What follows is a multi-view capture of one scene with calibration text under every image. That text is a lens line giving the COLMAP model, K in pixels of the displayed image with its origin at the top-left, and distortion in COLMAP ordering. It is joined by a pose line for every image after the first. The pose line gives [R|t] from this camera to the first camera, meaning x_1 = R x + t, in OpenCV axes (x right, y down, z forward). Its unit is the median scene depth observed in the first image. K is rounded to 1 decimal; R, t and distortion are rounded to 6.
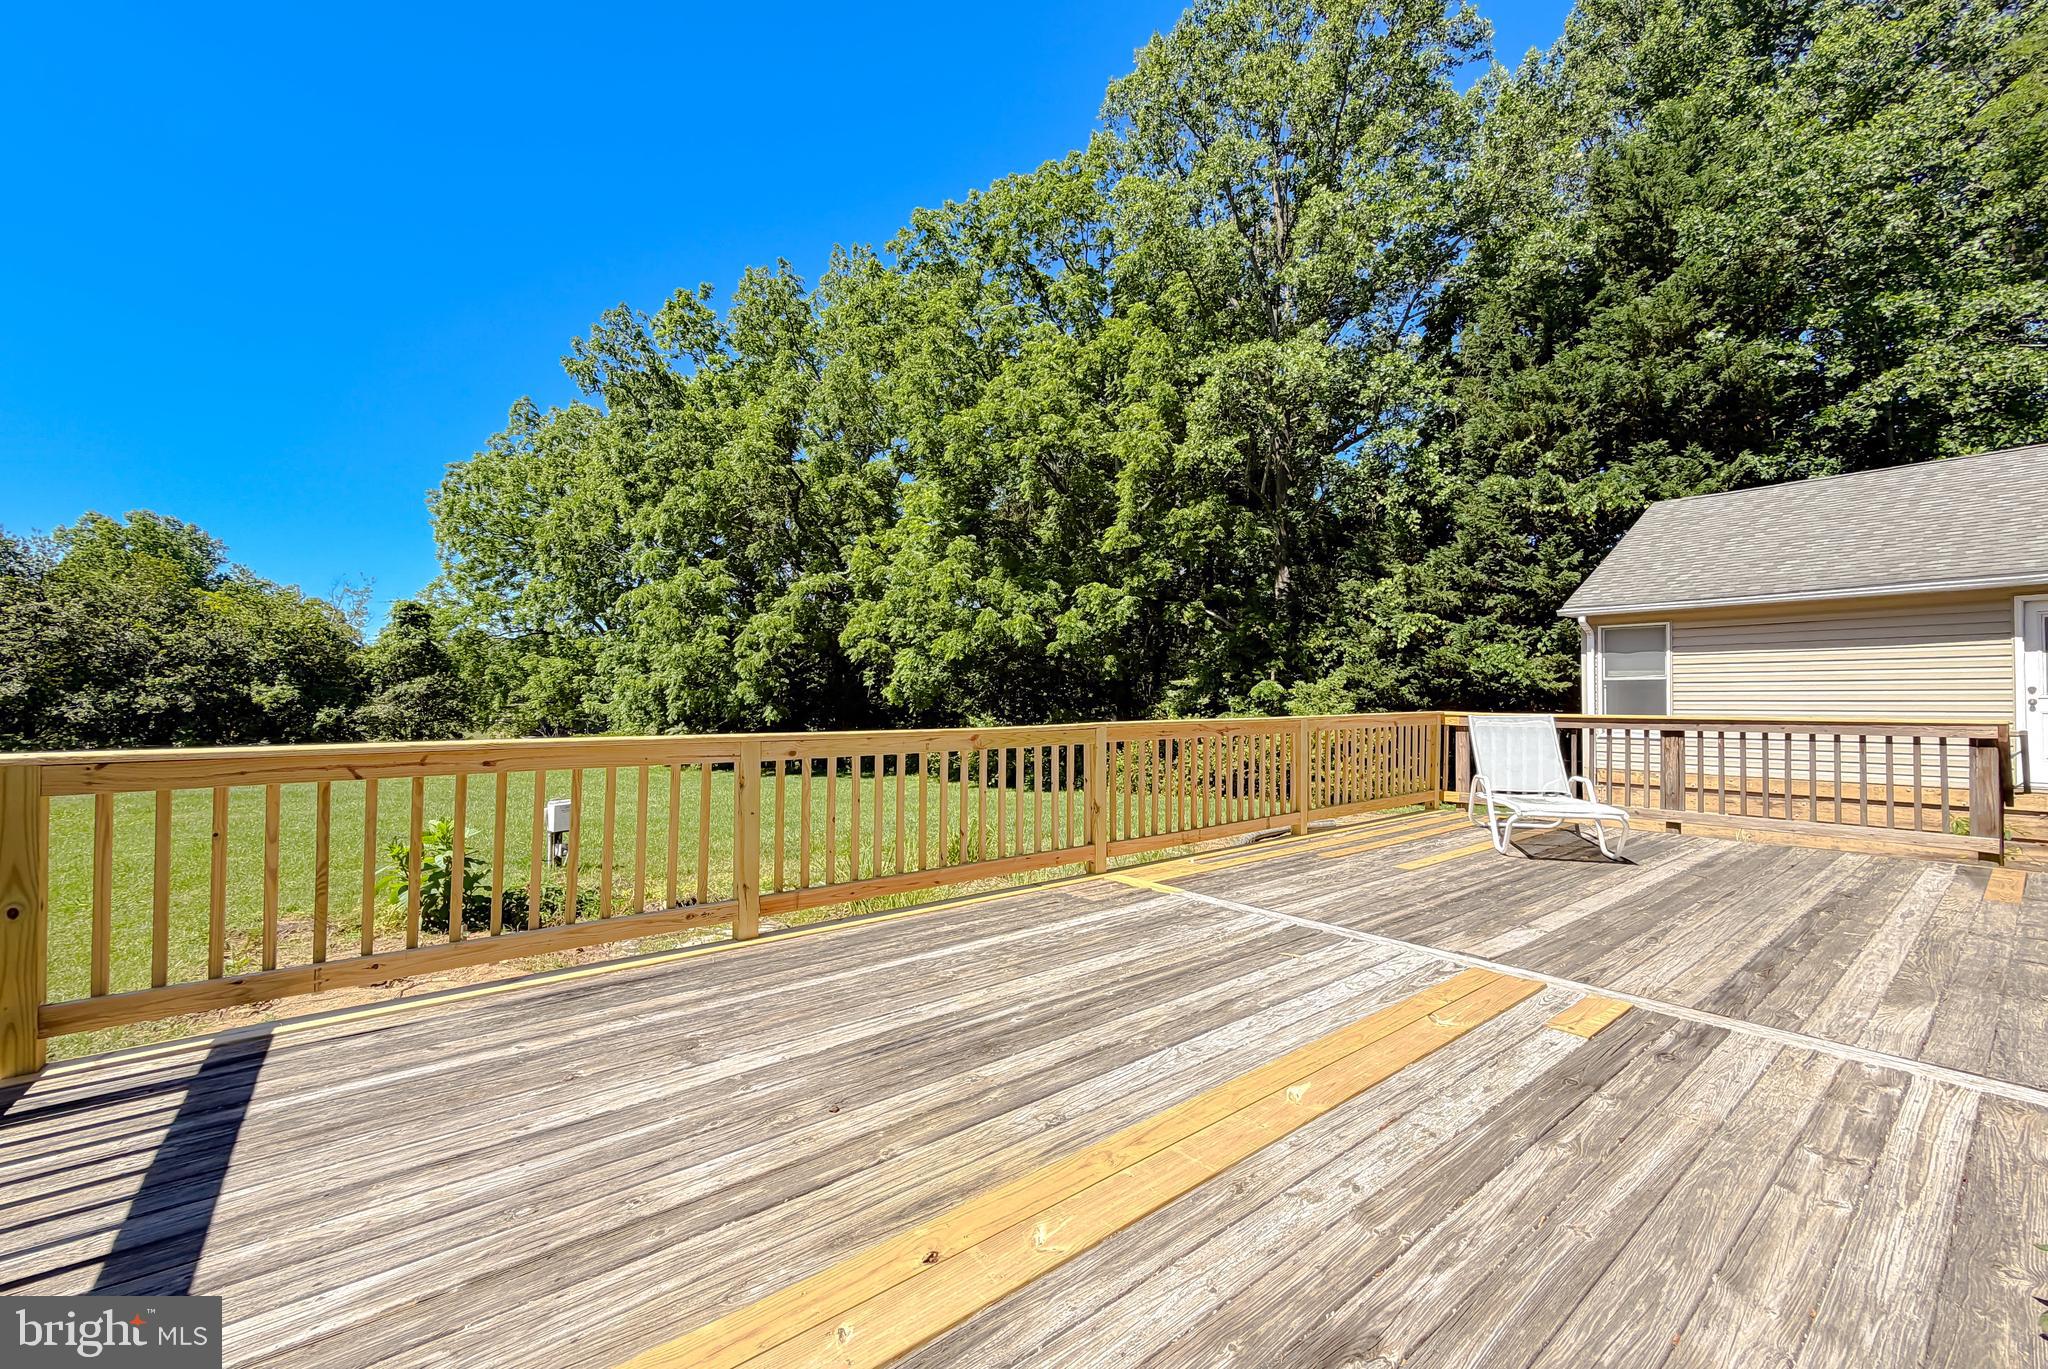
lens RADIAL K [[822.3, 0, 1024.2], [0, 822.3, 688.1], [0, 0, 1]] dist [-0.001722, 0.000838]
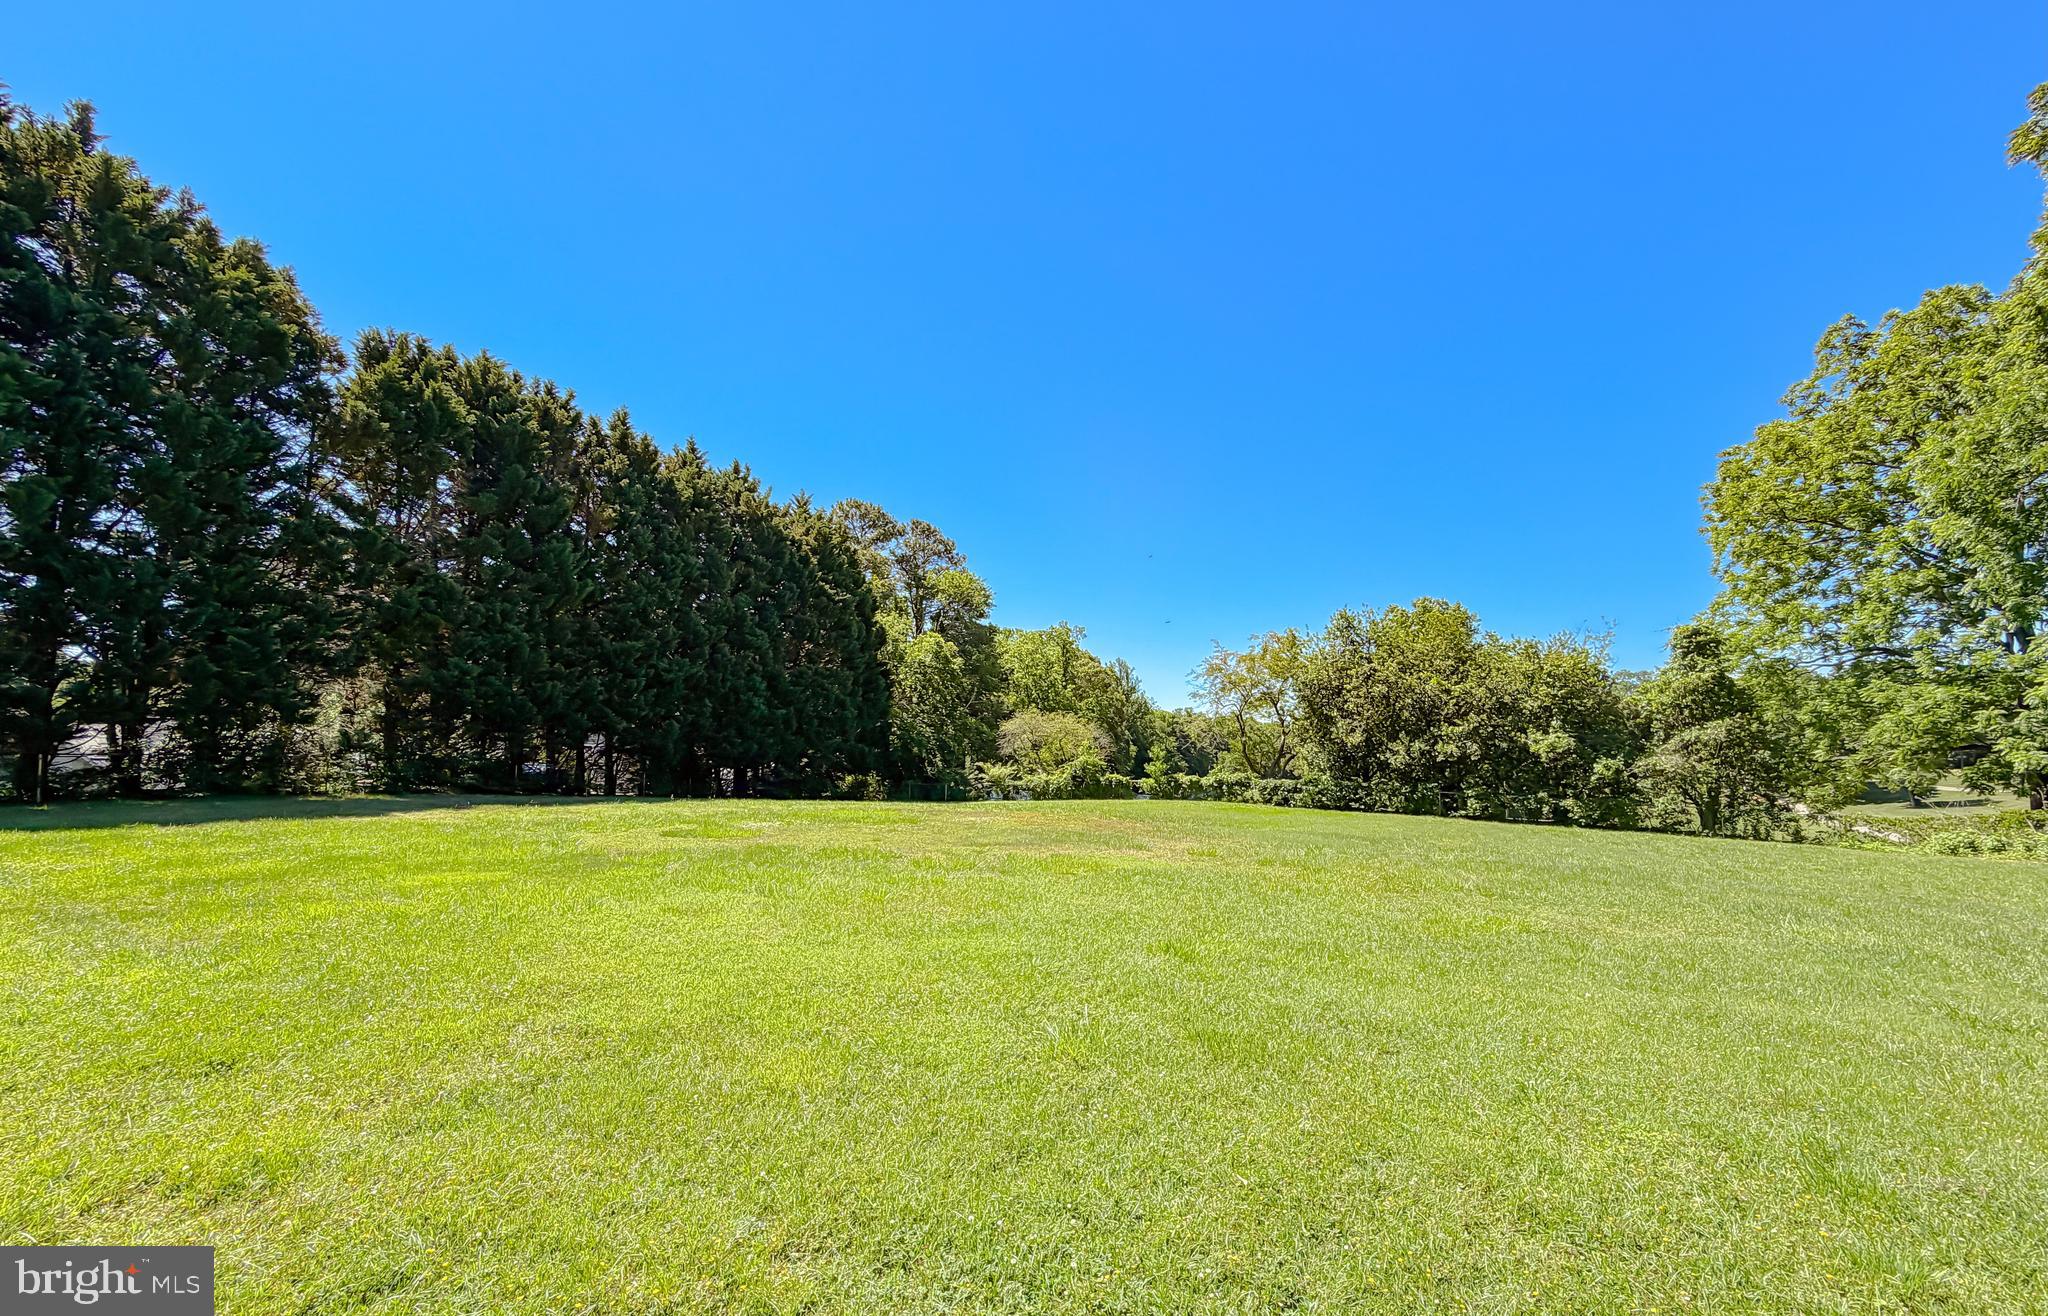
lens RADIAL K [[820.9, 0, 1027.8], [0, 820.9, 701.8], [0, 0, 1]] dist [-0.002412, 0.000103]
pose [[0.301216, -0.053943, -0.952029, -0.213720], [0.006817, 0.998495, -0.054419, 0.007365], [0.953531, 0.009901, 0.301131, 0.169171]]
